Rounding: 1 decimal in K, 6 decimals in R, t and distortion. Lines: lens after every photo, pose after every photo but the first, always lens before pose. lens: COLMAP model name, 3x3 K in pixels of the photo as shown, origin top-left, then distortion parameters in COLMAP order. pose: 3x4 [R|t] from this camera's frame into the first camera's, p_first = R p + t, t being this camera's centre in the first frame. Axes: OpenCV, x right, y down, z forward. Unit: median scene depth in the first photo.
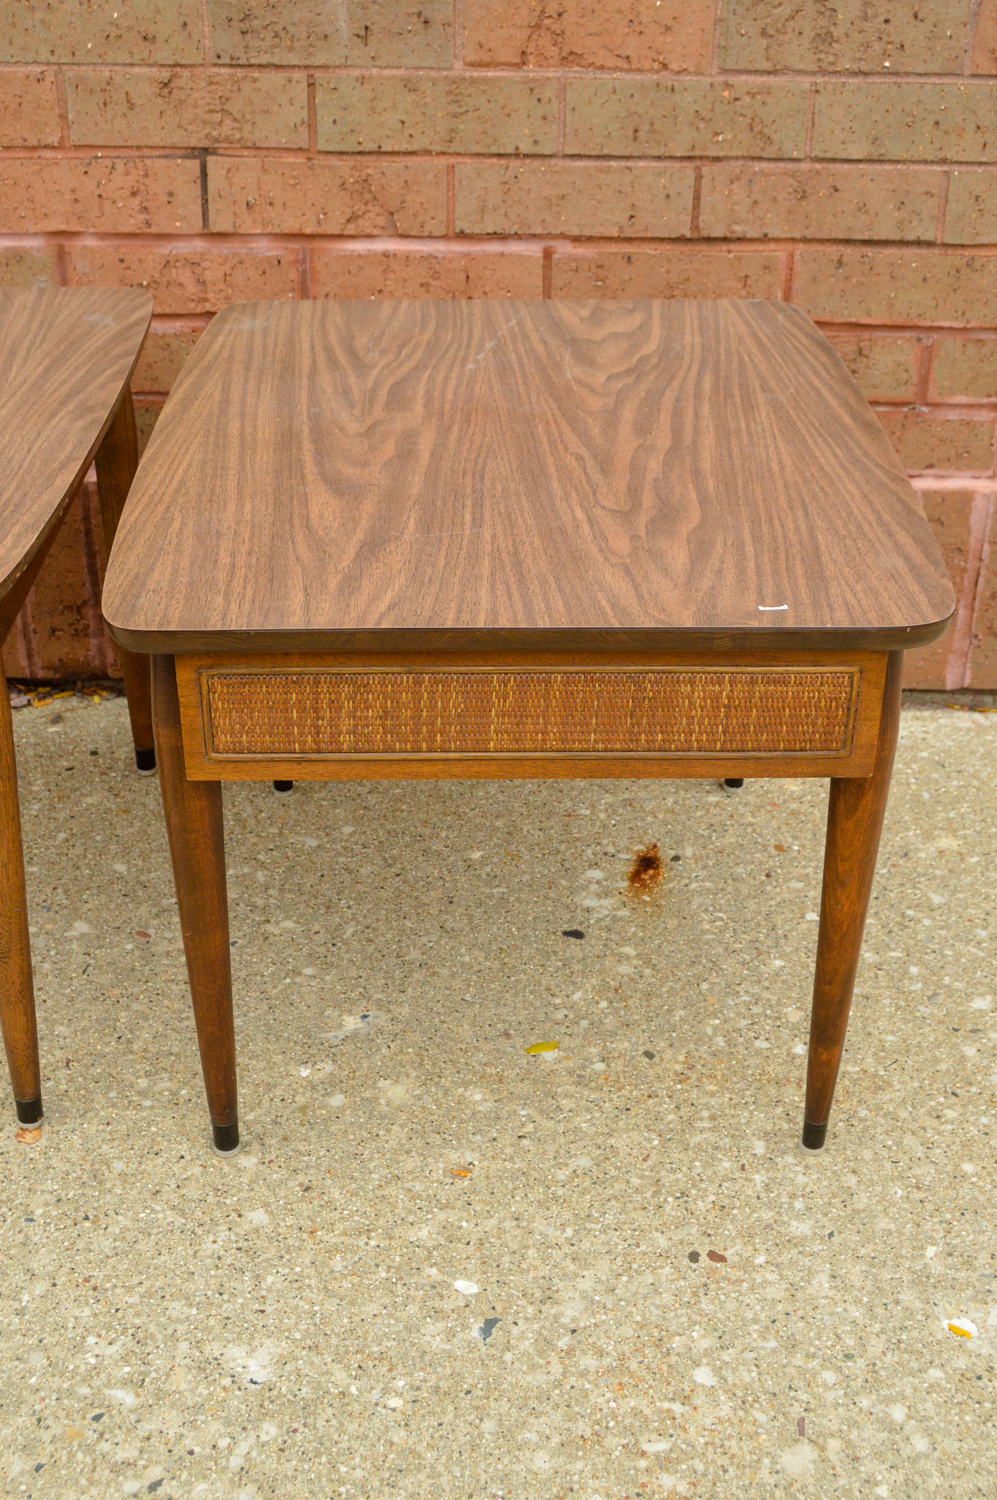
lens RADIAL K [[1841.5, 0, 491.3], [0, 1841.5, 775.3], [0, 0, 1]] dist [-0.055090, 0.000000]
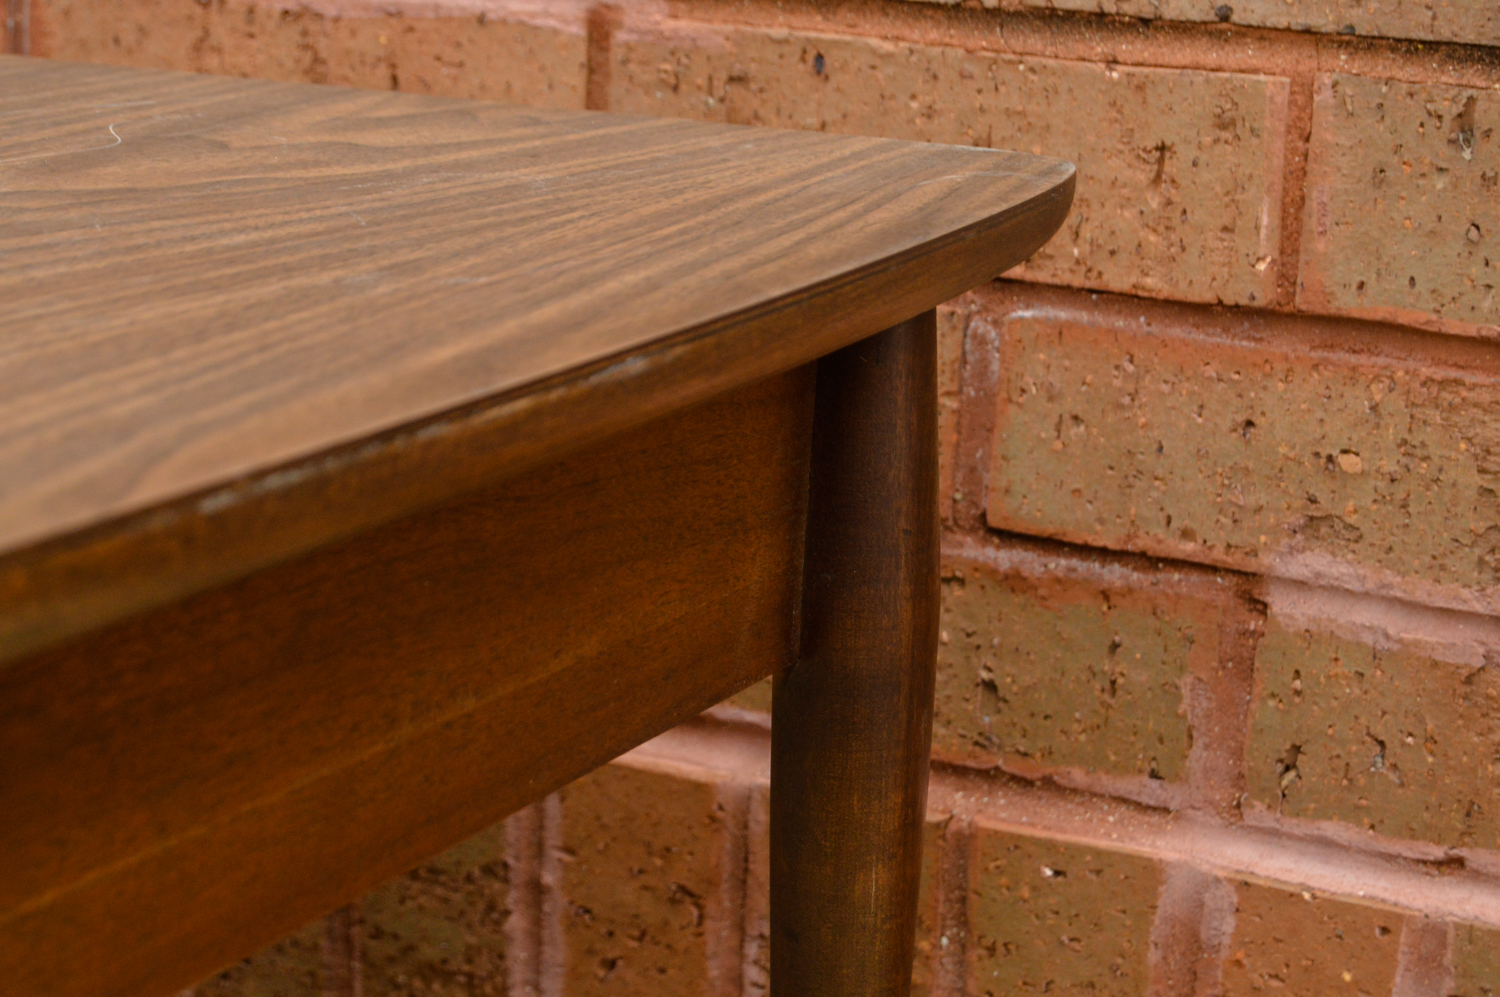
lens RADIAL K [[3399.0, 0, 731.0], [0, 3399.0, 546.7], [0, 0, 1]] dist [-0.020950, 0.000000]
pose [[0.886336, 0.140426, -0.441236, 0.415291], [-0.262917, 0.937022, -0.229924, -0.078865], [0.381160, 0.319798, 0.867436, 0.634531]]
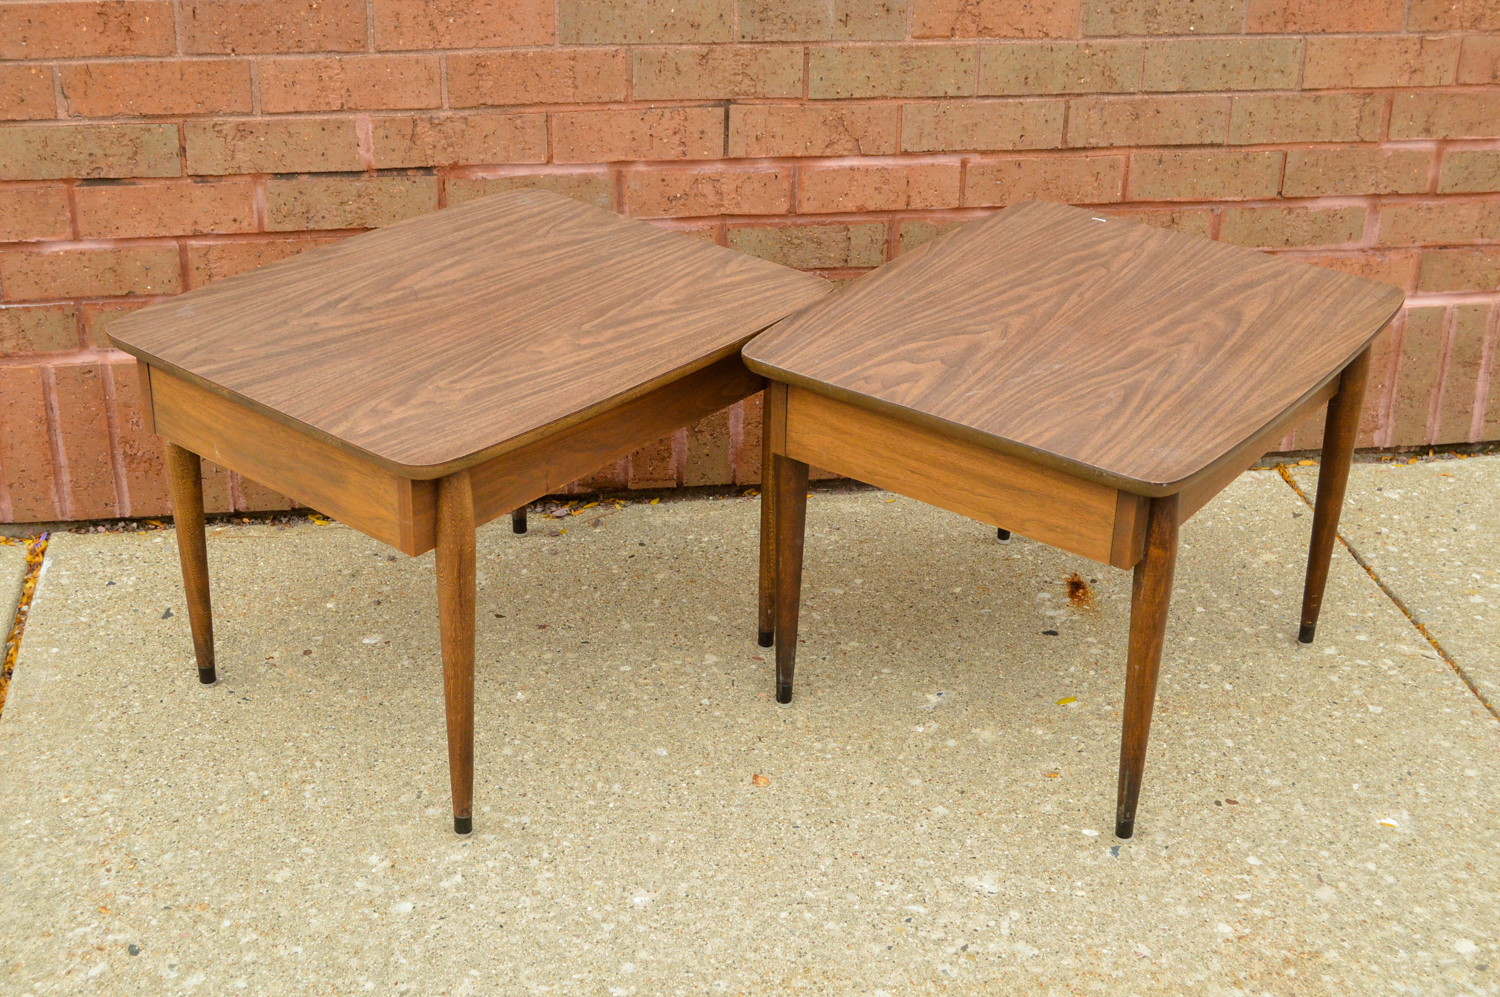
lens RADIAL K [[2055.4, 0, 749.0], [0, 2055.4, 505.8], [0, 0, 1]] dist [-0.045439, 0.000000]
pose [[0.982406, -0.071346, 0.172591, -0.528005], [0.081960, 0.995107, -0.055169, 0.064944], [-0.167810, 0.068344, 0.983447, -0.636202]]
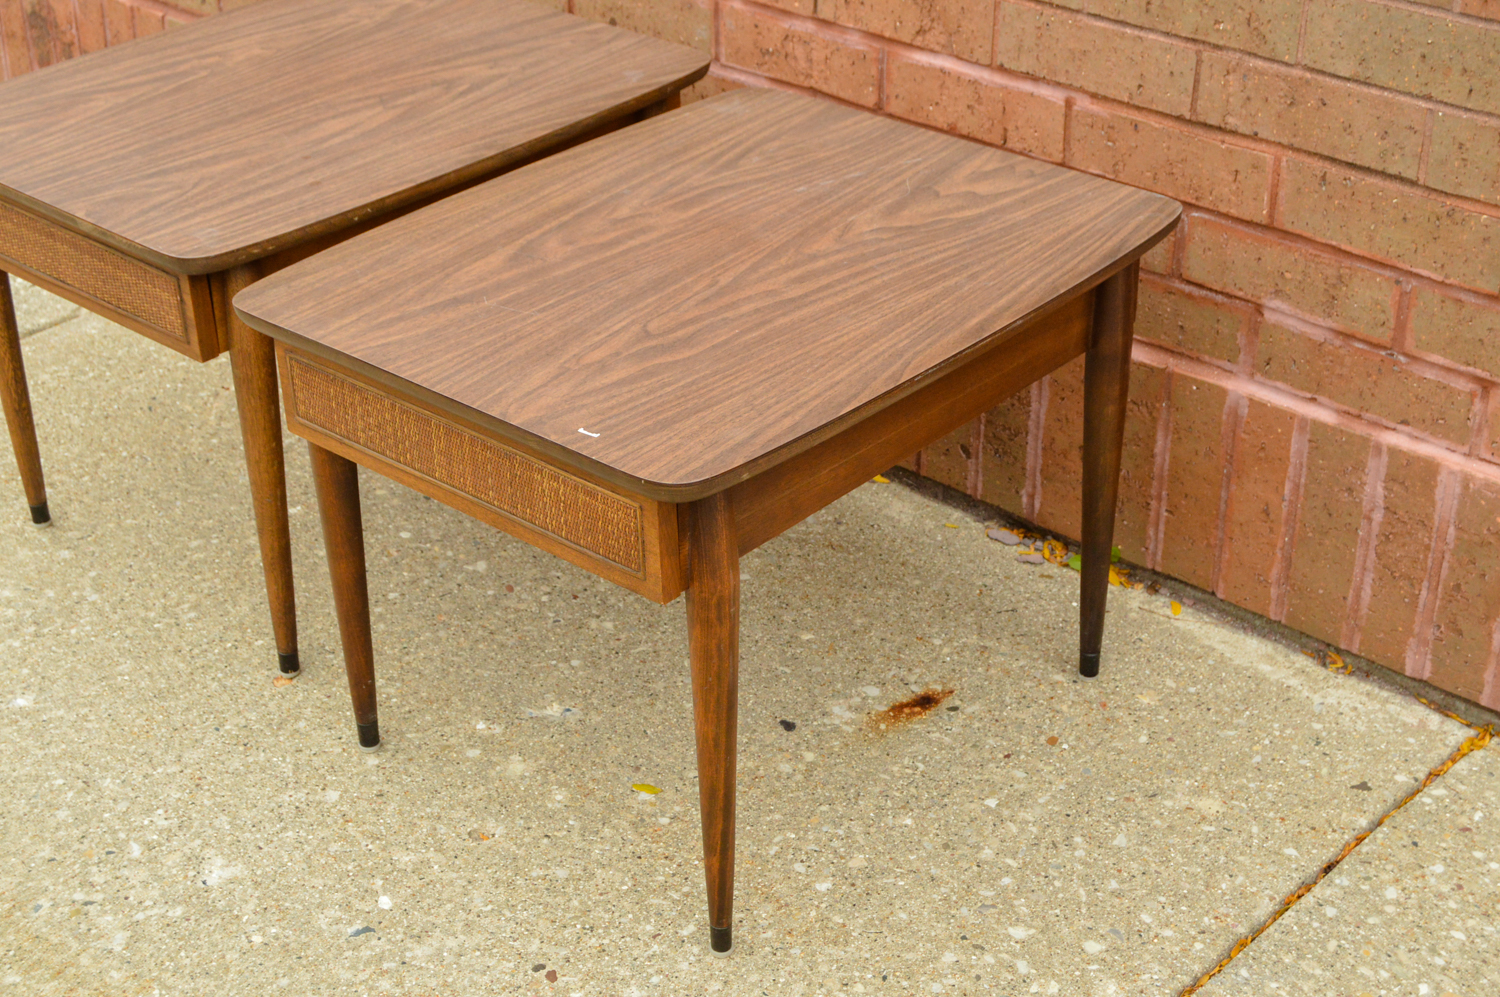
lens RADIAL K [[2323.5, 0, 754.9], [0, 2323.5, 502.1], [0, 0, 1]] dist [-0.037627, 0.000000]
pose [[0.743852, 0.315476, -0.589202, 0.895736], [-0.324773, 0.941121, 0.093885, -0.177459], [0.584128, 0.121521, 0.802513, -0.115659]]
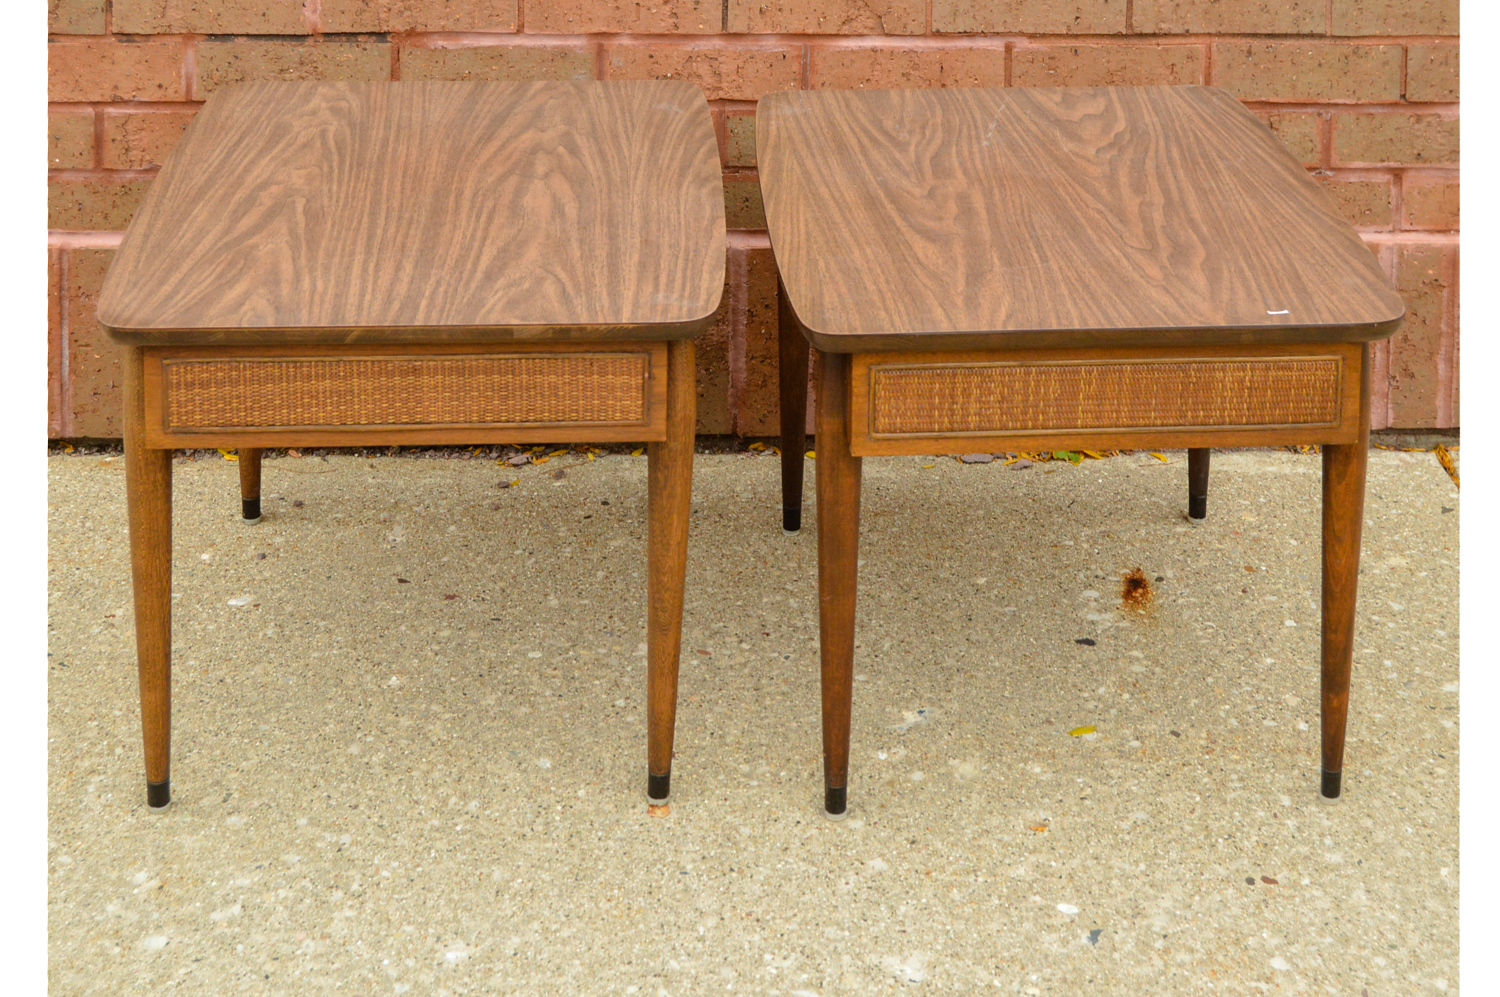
lens RADIAL K [[2197.7, 0, 783.8], [0, 2197.7, 478.7], [0, 0, 1]] dist [-0.024126, 0.000000]
pose [[0.998290, -0.021221, 0.054474, -0.243094], [0.024603, 0.997761, -0.062184, 0.075405], [-0.053033, 0.063417, 0.996577, -0.390027]]
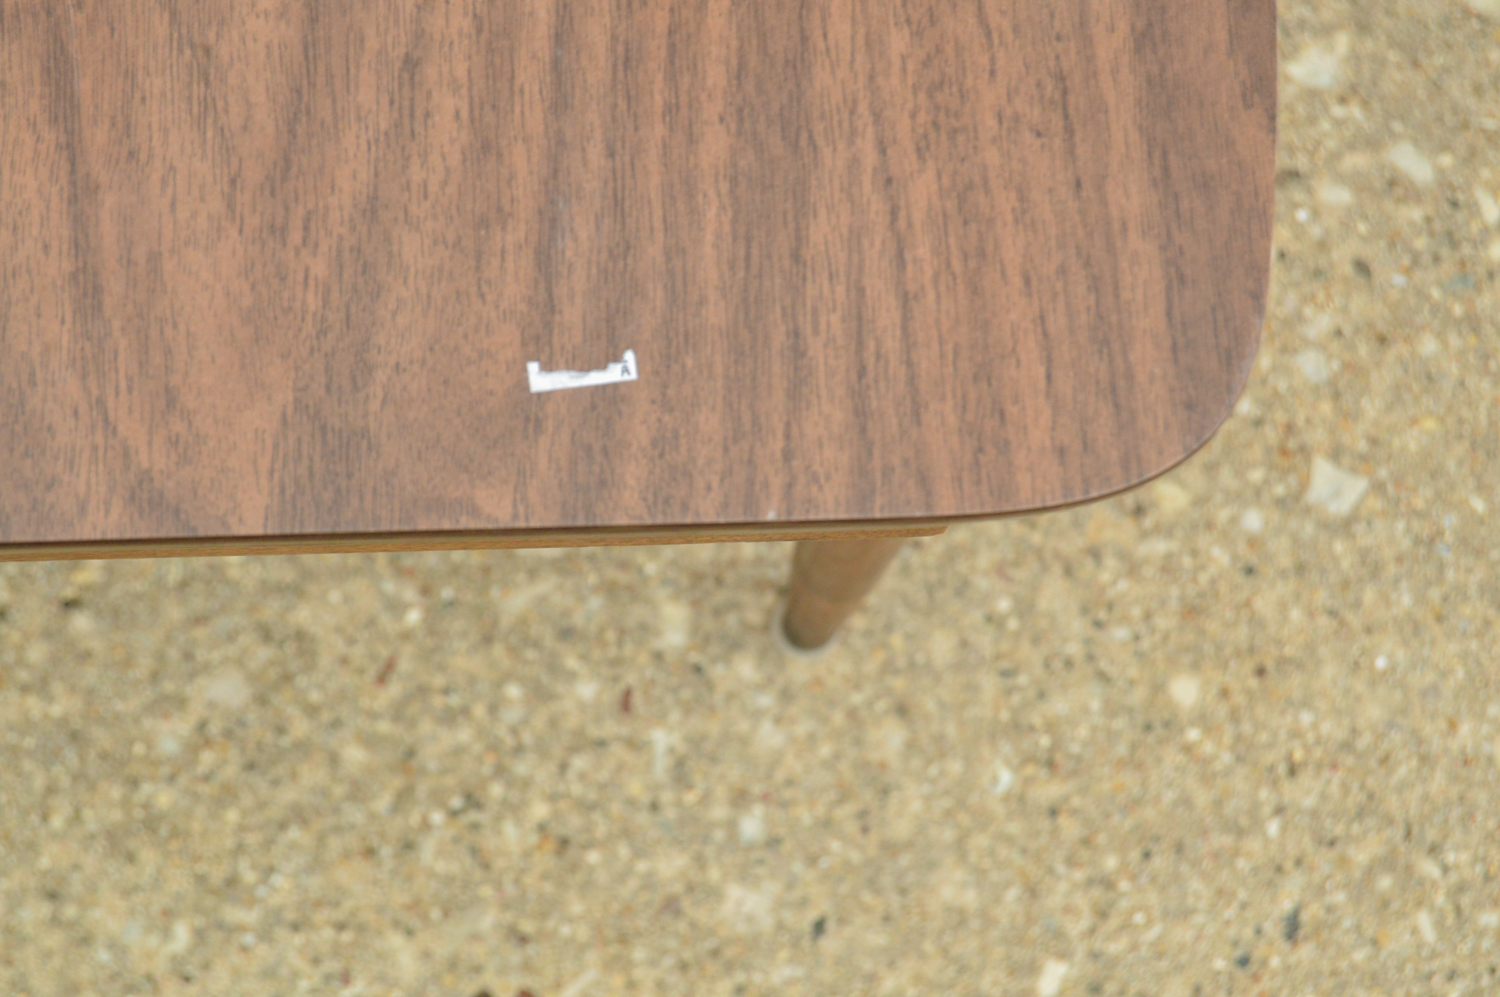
lens RADIAL K [[3399.0, 0, 739.4], [0, 3399.0, 504.7], [0, 0, 1]] dist [-0.020950, 0.000000]
pose [[0.997997, -0.020613, 0.059811, 0.114793], [-0.029276, 0.687633, 0.725468, -0.344440], [-0.056082, -0.725766, 0.685652, 0.505662]]
